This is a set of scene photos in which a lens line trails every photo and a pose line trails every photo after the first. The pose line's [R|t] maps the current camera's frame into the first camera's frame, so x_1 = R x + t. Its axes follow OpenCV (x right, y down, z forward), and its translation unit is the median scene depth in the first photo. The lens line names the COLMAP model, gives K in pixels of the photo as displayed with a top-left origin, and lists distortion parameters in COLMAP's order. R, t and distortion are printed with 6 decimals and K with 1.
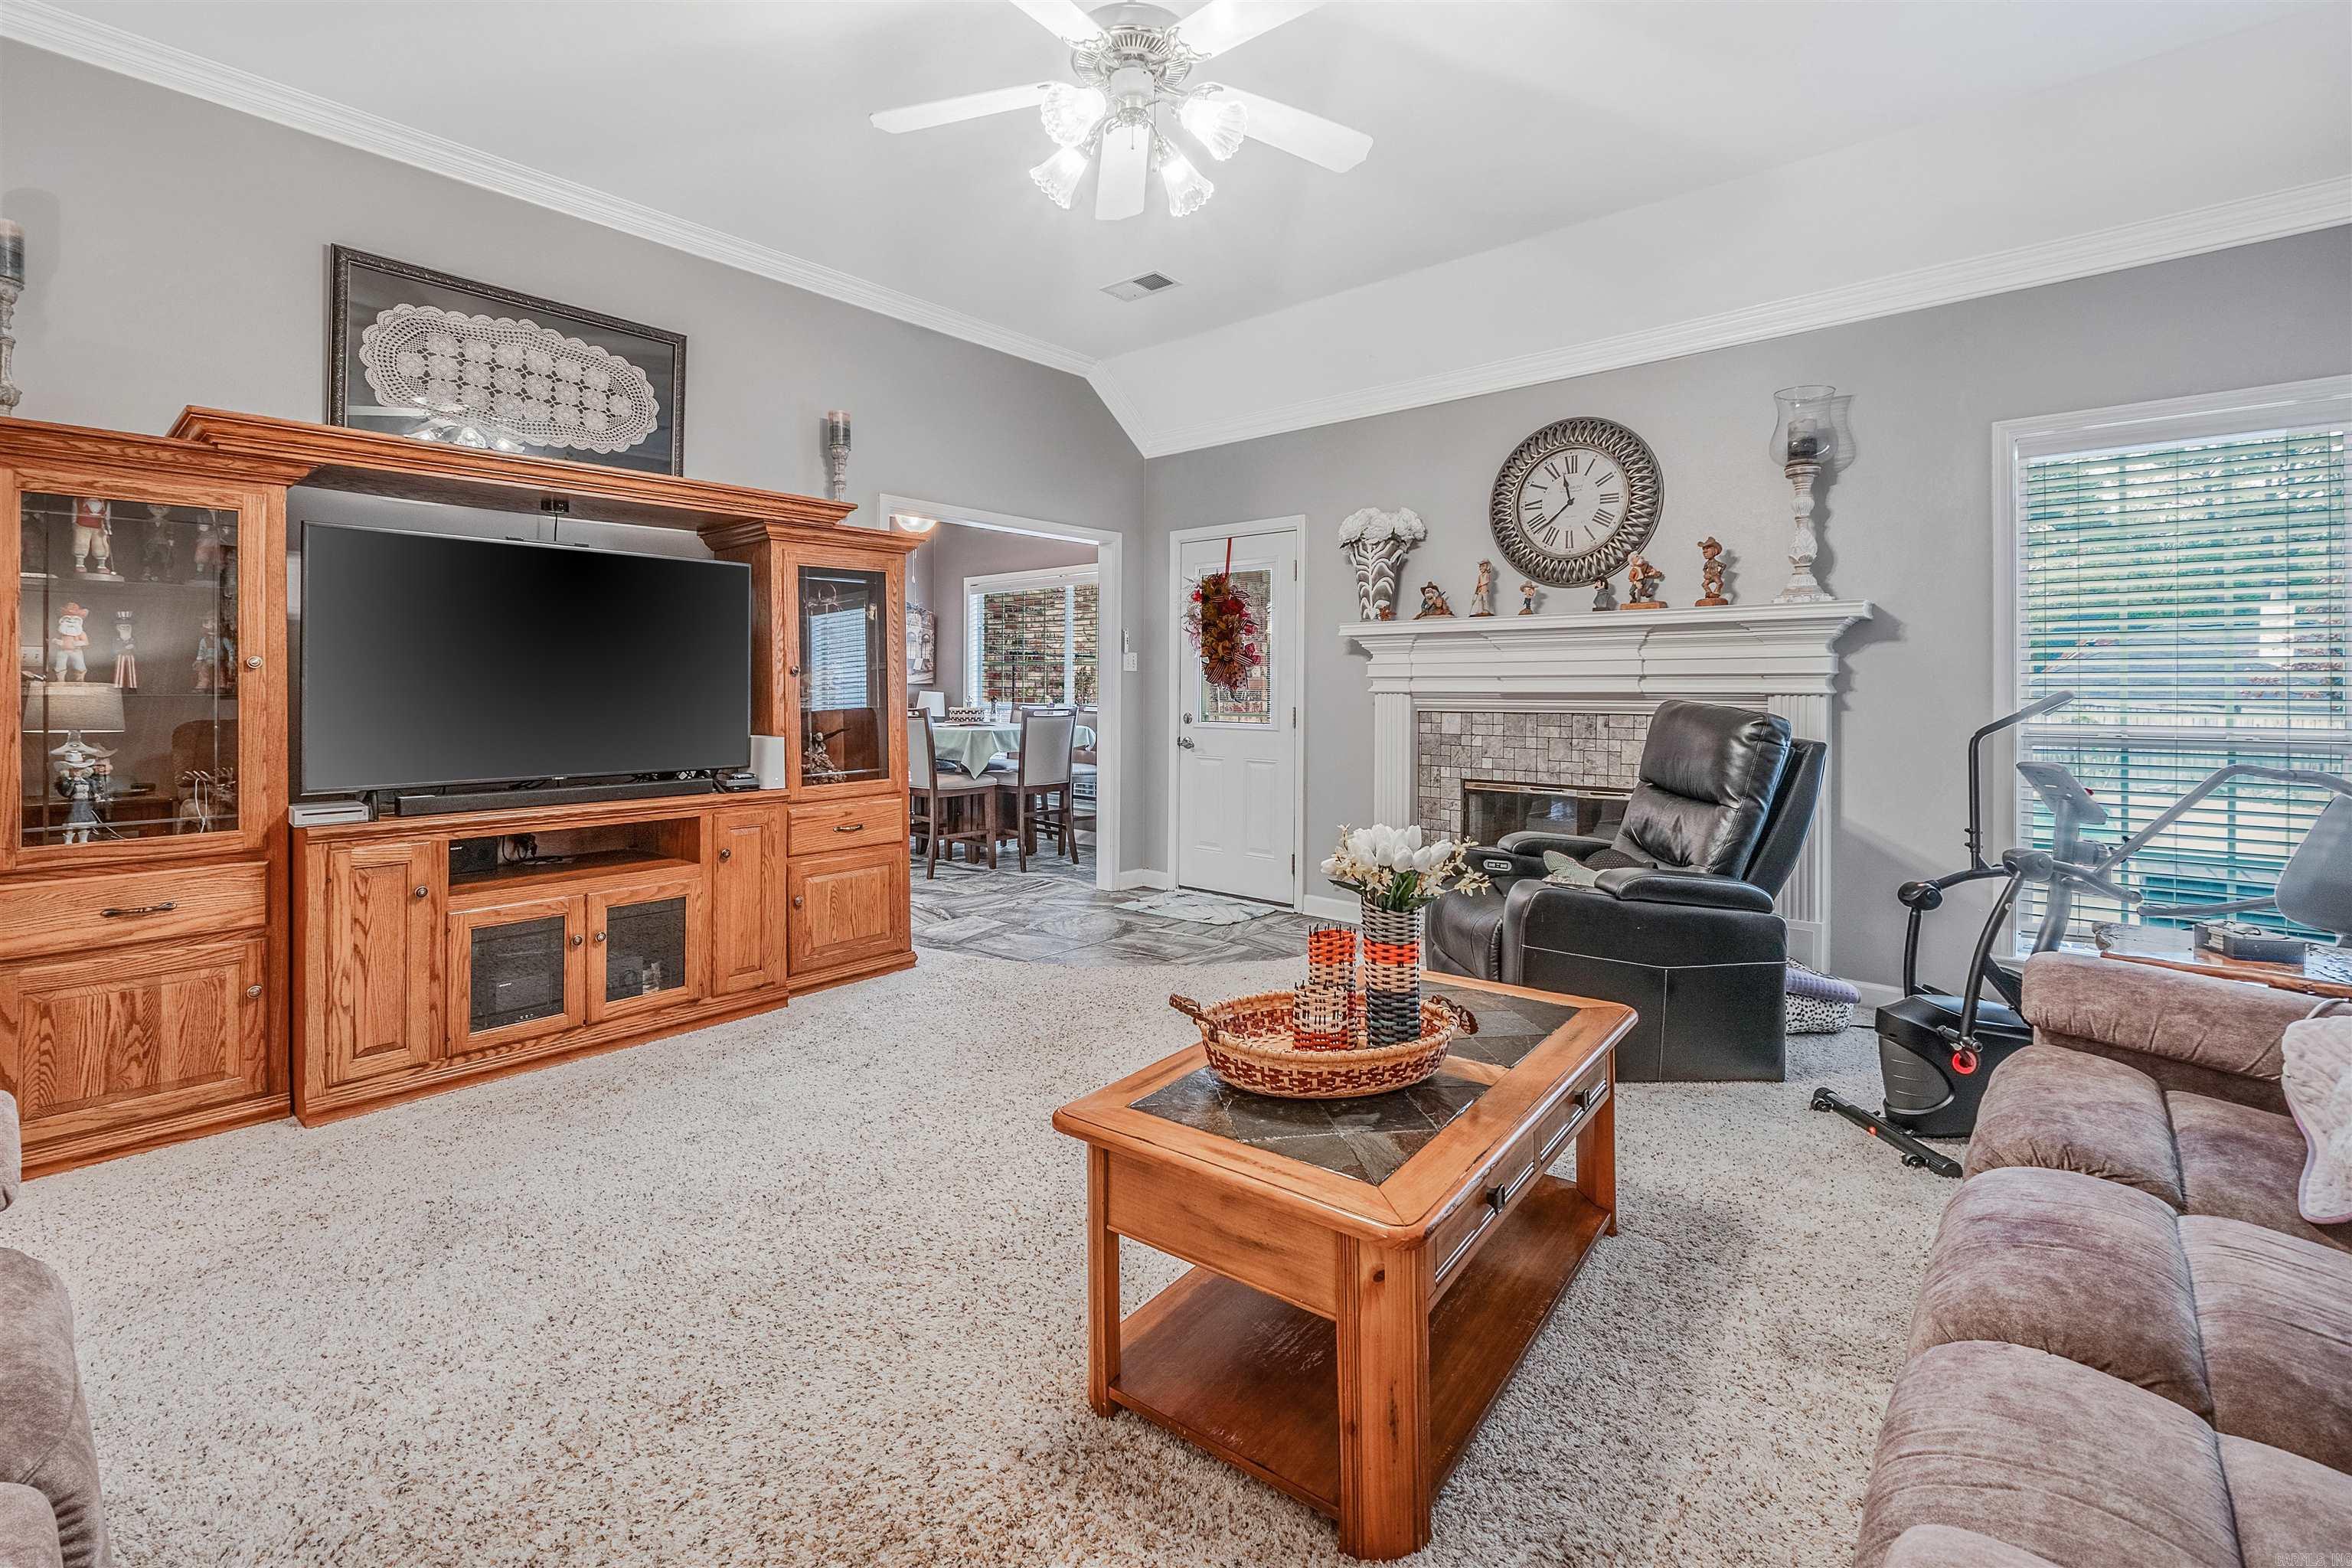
lens RADIAL K [[1026.7, 0, 1098.4], [0, 1026.7, 684.6], [0, 0, 1]] dist [-0.003960, -0.001094]
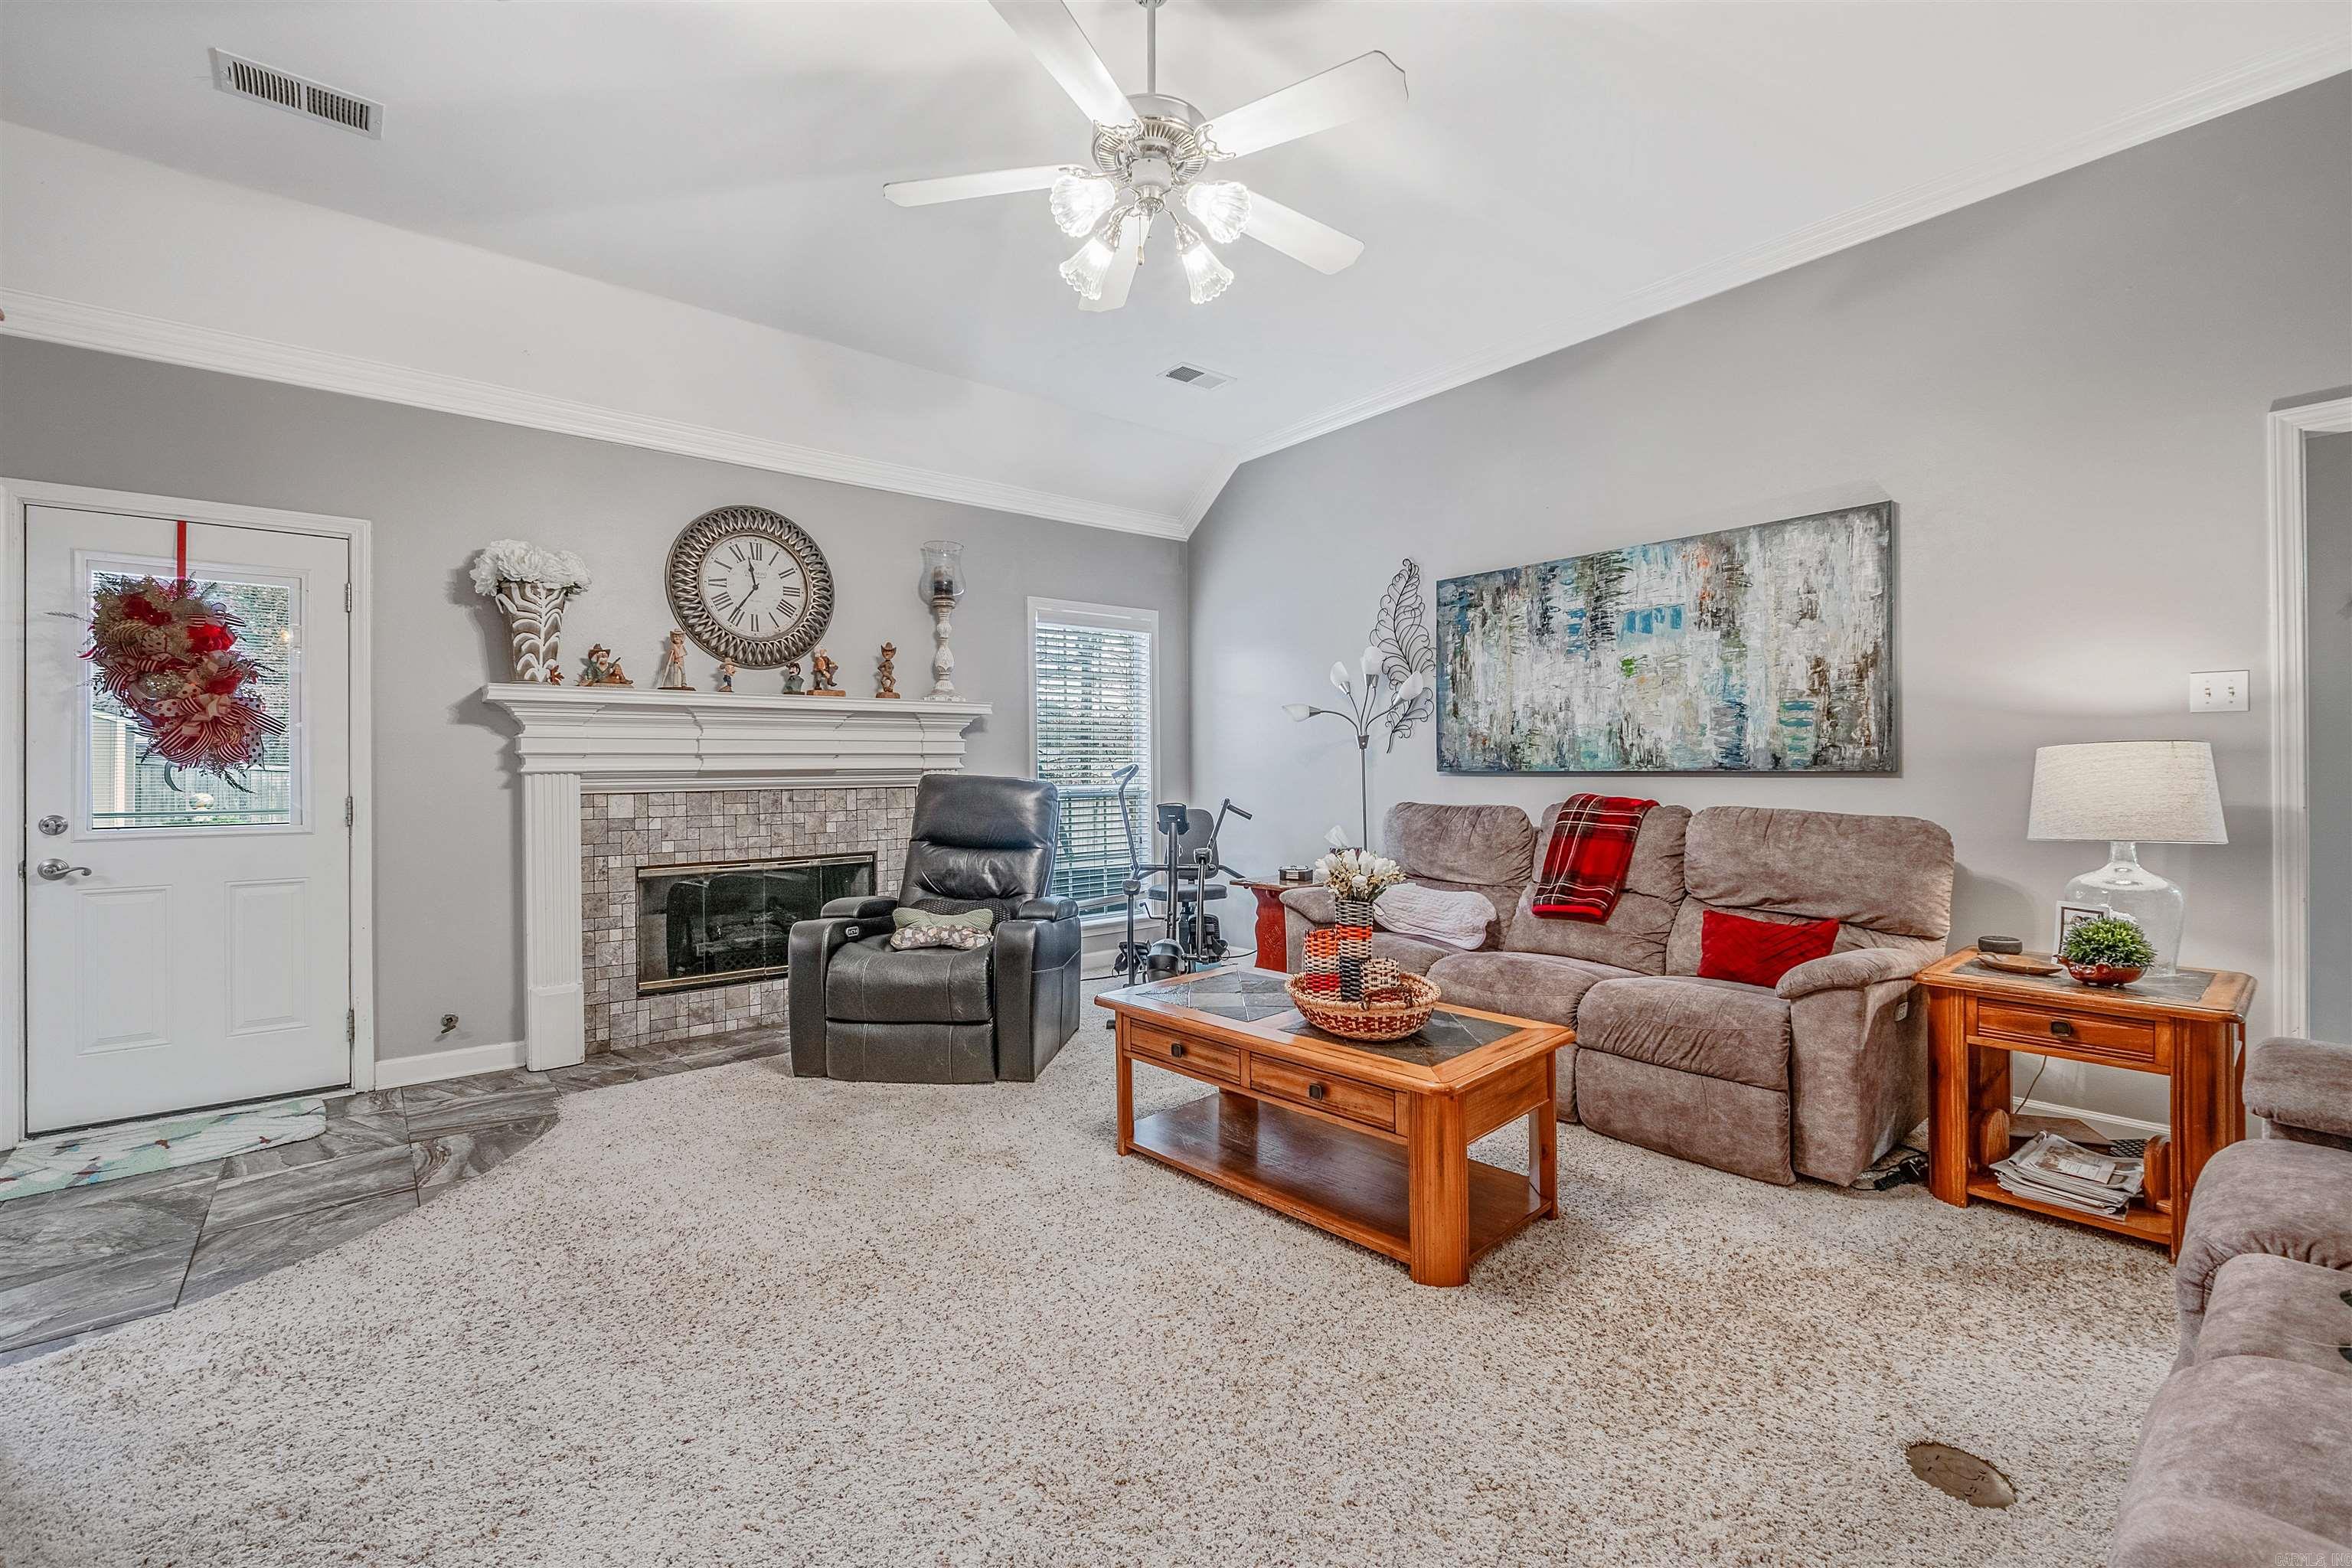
lens RADIAL K [[1026.7, 0, 1191.2], [0, 1026.7, 771.3], [0, 0, 1]] dist [-0.003960, -0.001094]
pose [[0.132194, -0.007167, 0.991198, -0.507723], [0.004231, 0.999969, 0.006667, 0.003742], [-0.991215, 0.003312, 0.132220, 0.418945]]
